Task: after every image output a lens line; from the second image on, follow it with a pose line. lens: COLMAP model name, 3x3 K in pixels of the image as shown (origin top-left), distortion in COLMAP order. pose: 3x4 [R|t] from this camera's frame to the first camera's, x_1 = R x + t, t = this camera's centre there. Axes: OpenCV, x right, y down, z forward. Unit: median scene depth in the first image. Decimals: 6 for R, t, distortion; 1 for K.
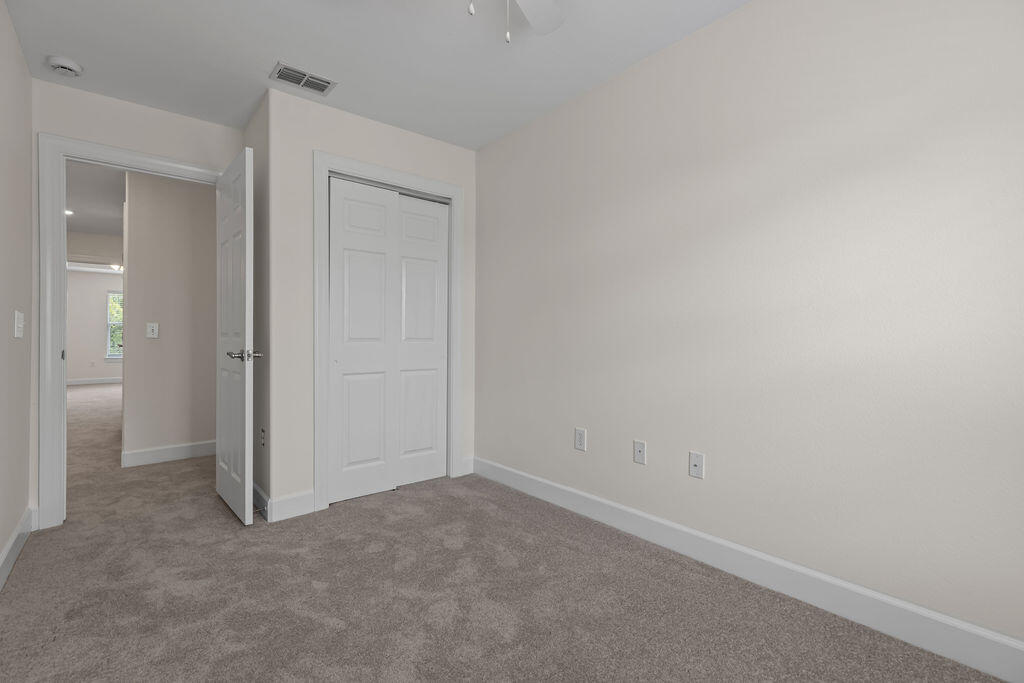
lens RADIAL K [[455.2, 0, 509.5], [0, 455.2, 340.3], [0, 0, 1]] dist [0.000977, 0.000264]
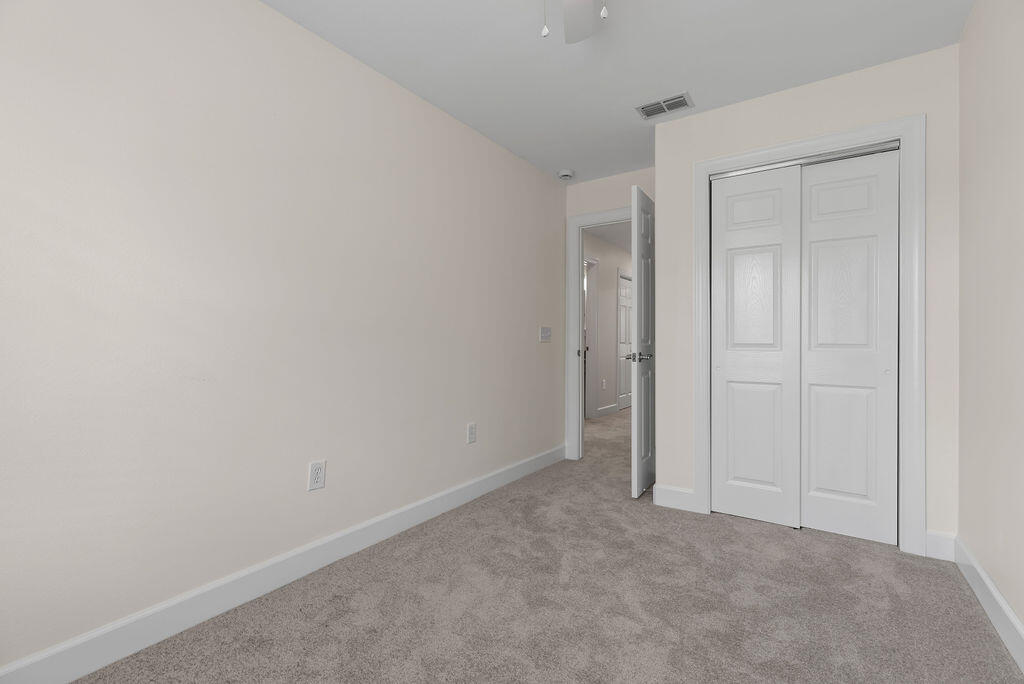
lens RADIAL K [[455.2, 0, 509.5], [0, 455.2, 340.8], [0, 0, 1]] dist [0.000977, 0.000264]
pose [[0.282823, -0.000061, -0.959172, 0.488540], [-0.009524, 0.999951, -0.002872, -0.003056], [0.959125, 0.009947, 0.282809, 0.340071]]
